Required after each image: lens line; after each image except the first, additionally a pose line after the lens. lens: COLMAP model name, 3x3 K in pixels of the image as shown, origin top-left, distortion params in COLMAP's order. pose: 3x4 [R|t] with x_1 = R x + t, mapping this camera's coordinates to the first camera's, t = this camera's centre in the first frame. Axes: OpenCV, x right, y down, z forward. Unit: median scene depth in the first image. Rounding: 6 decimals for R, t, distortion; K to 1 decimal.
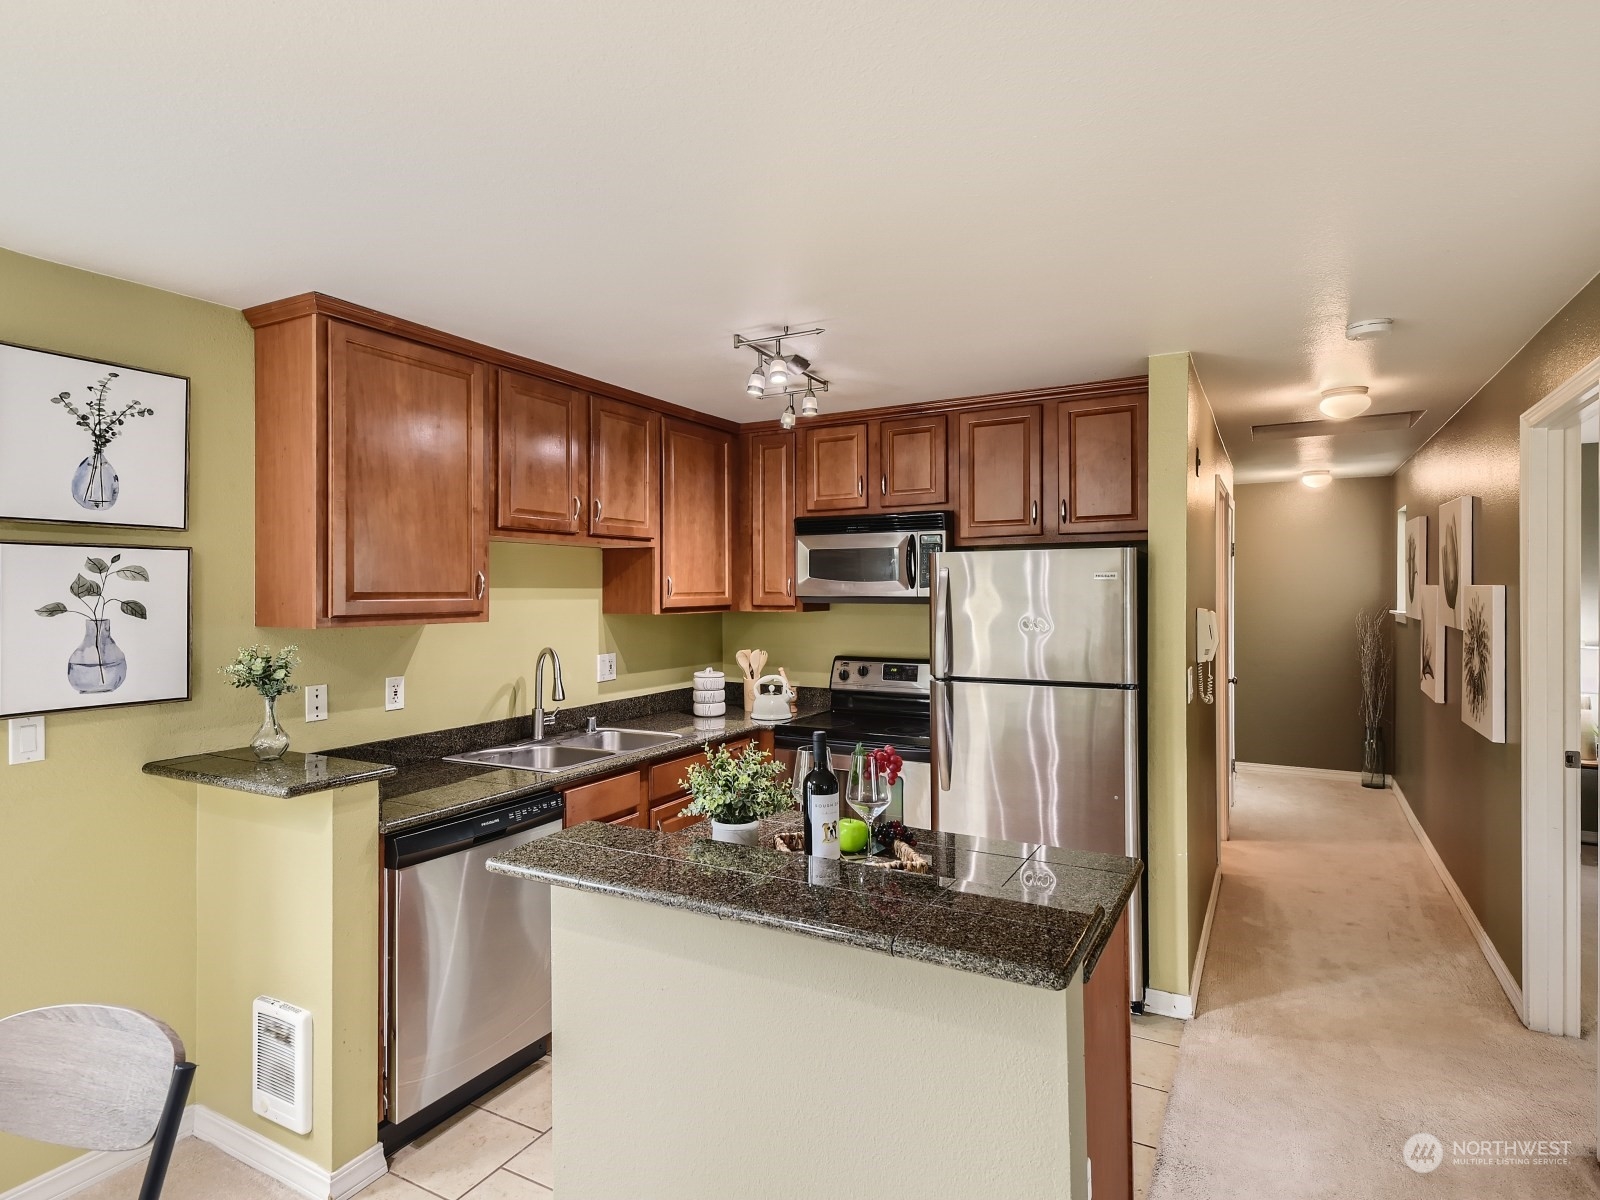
lens RADIAL K [[859.0, 0, 797.5], [0, 859.0, 601.2], [0, 0, 1]] dist [0.050403, -0.033644]
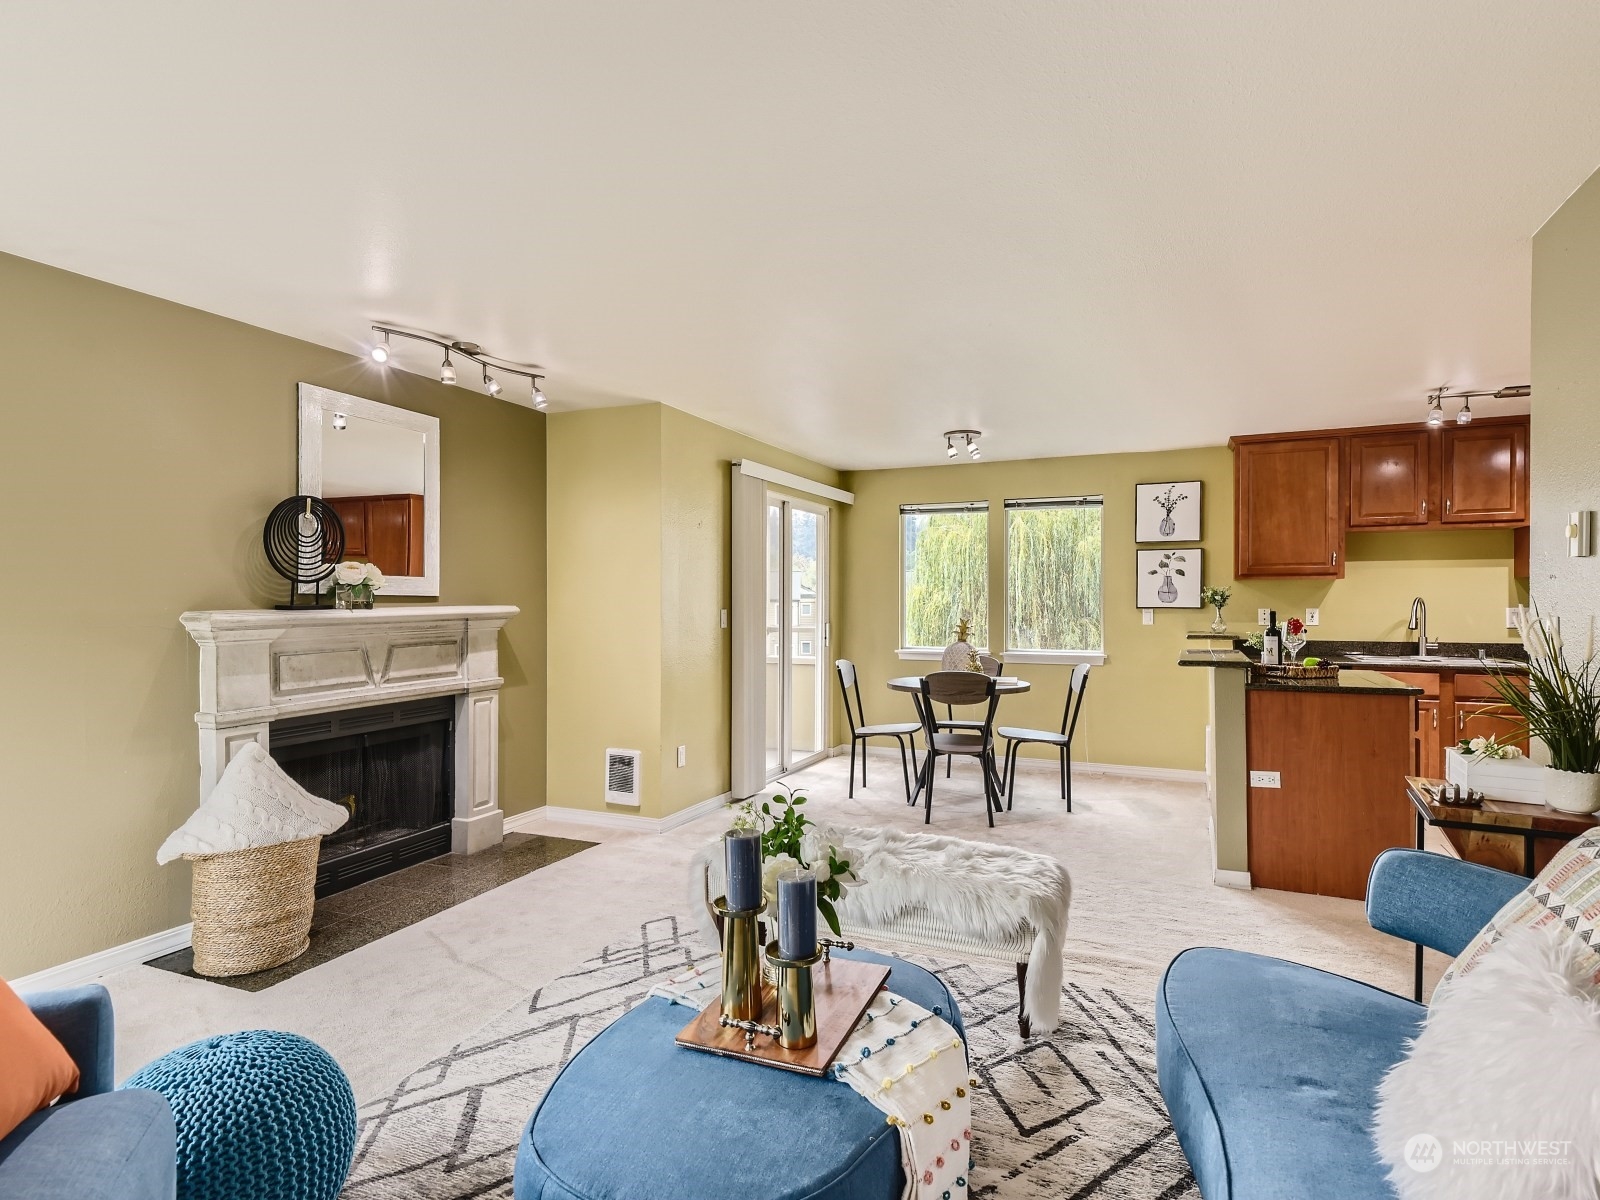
lens RADIAL K [[859.0, 0, 797.5], [0, 859.0, 601.2], [0, 0, 1]] dist [0.050403, -0.033644]
pose [[0.090702, 0.002298, -0.995875, 1.357491], [-0.012232, 0.999924, 0.001194, 0.083045], [0.995803, 0.012073, 0.090724, -0.309829]]
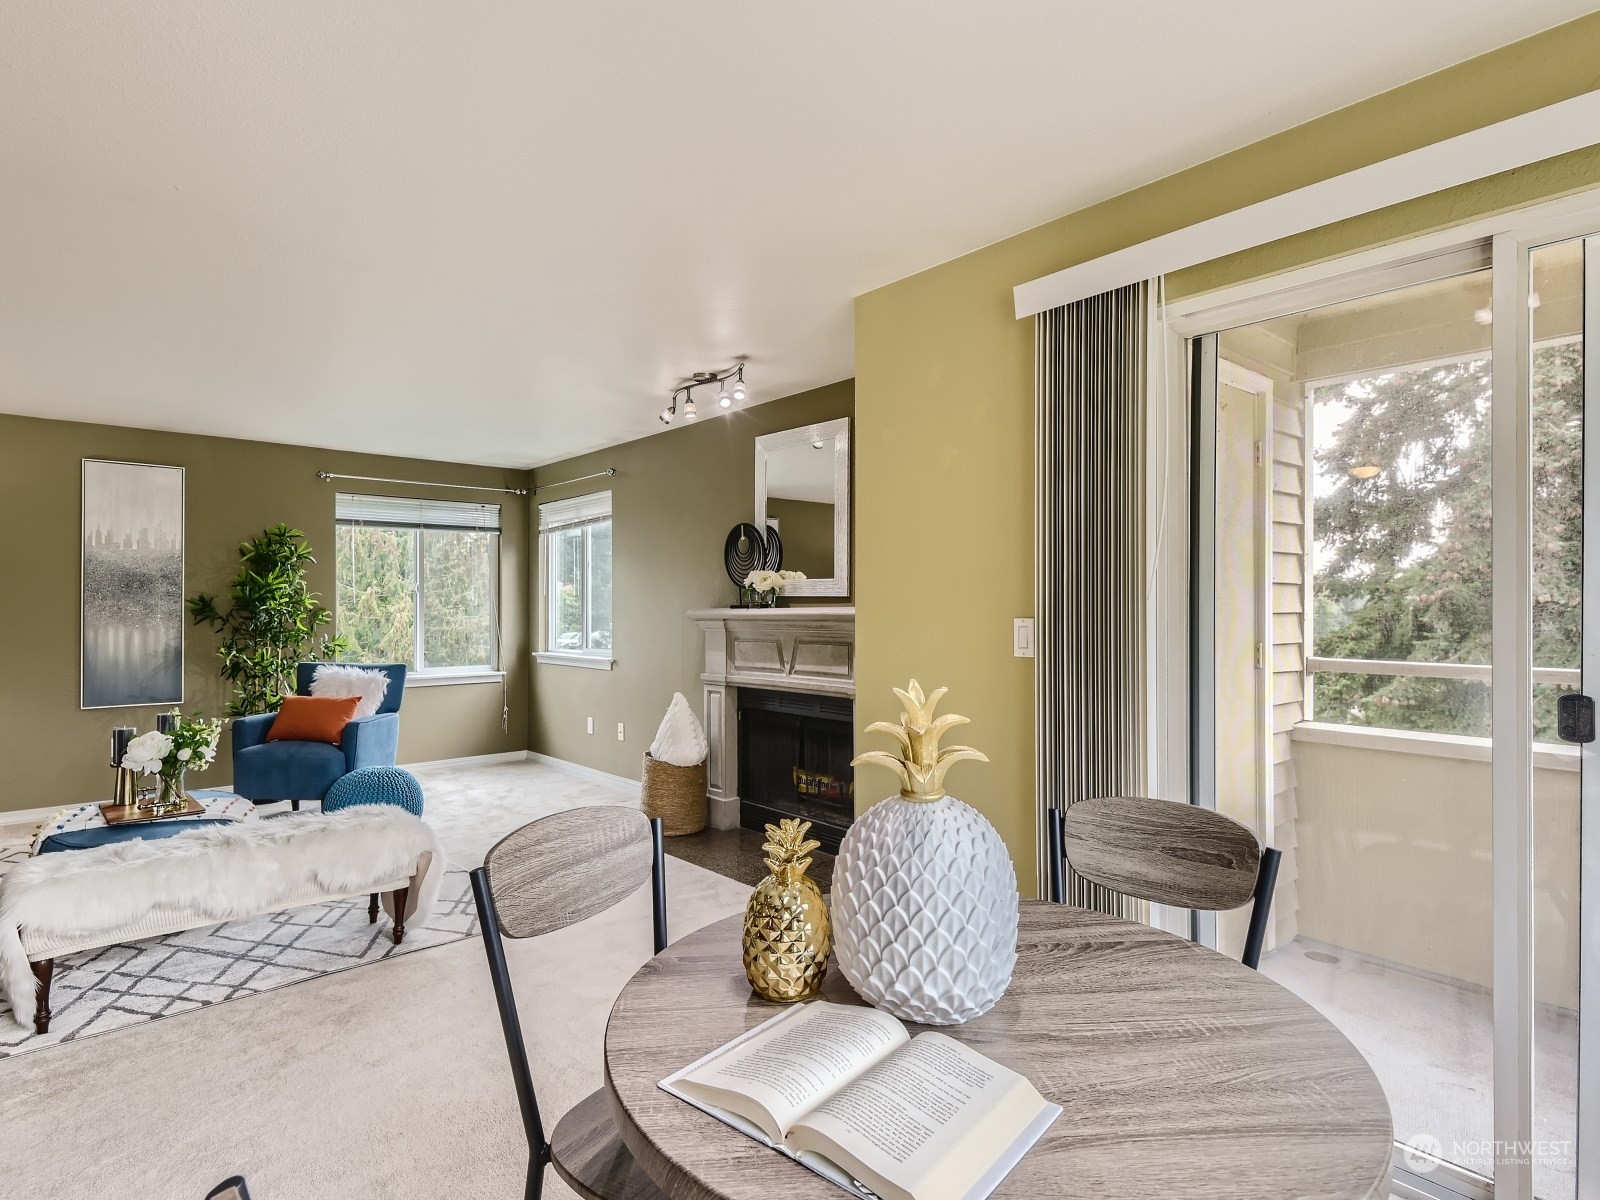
lens RADIAL K [[859.0, 0, 797.5], [0, 859.0, 601.2], [0, 0, 1]] dist [0.050403, -0.033644]
pose [[-0.939097, 0.005139, 0.343613, -0.507460], [0.008399, 0.999933, 0.008001, 0.079544], [-0.343549, 0.010400, -0.939077, 0.568988]]
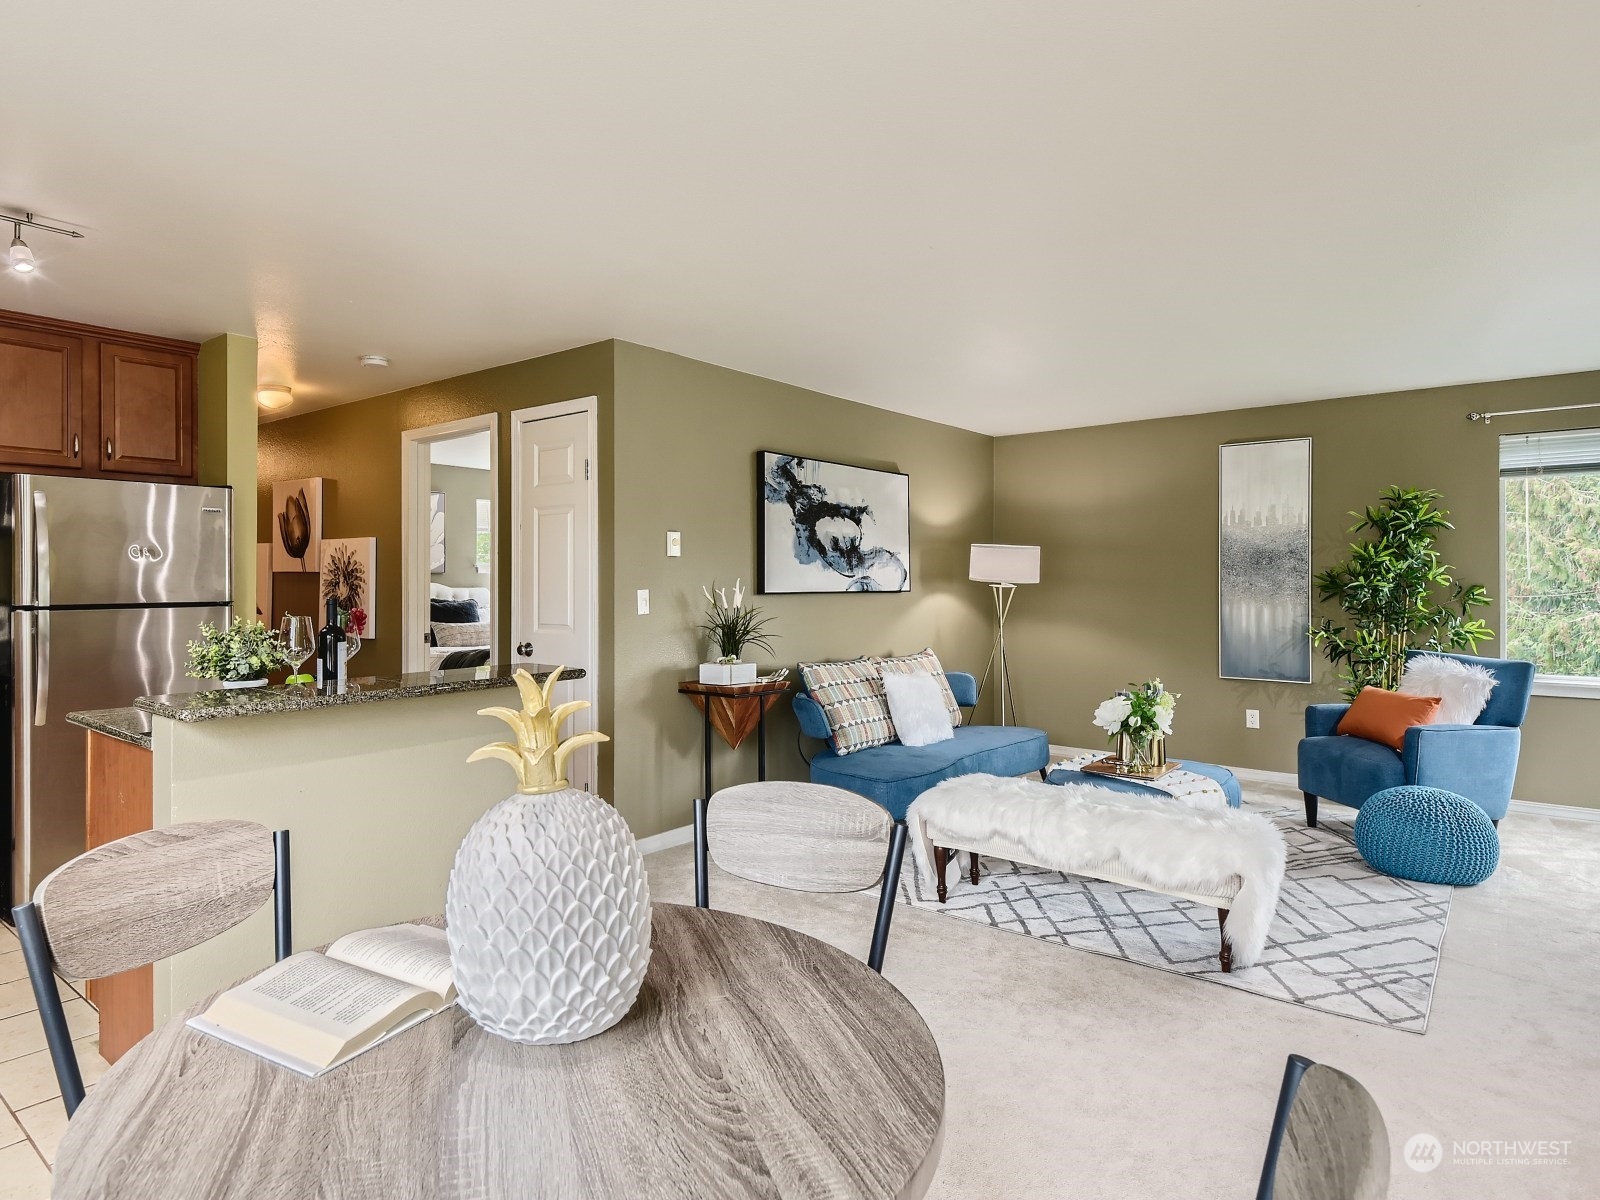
lens RADIAL K [[938.1, 0, 716.9], [0, 938.1, 574.8], [0, 0, 1]] dist [0.052224, -0.031883]
pose [[0.211974, 0.009576, 0.977228, -0.786529], [0.014064, 0.999819, -0.012848, 0.086837], [-0.977174, 0.016468, 0.211801, 0.050128]]
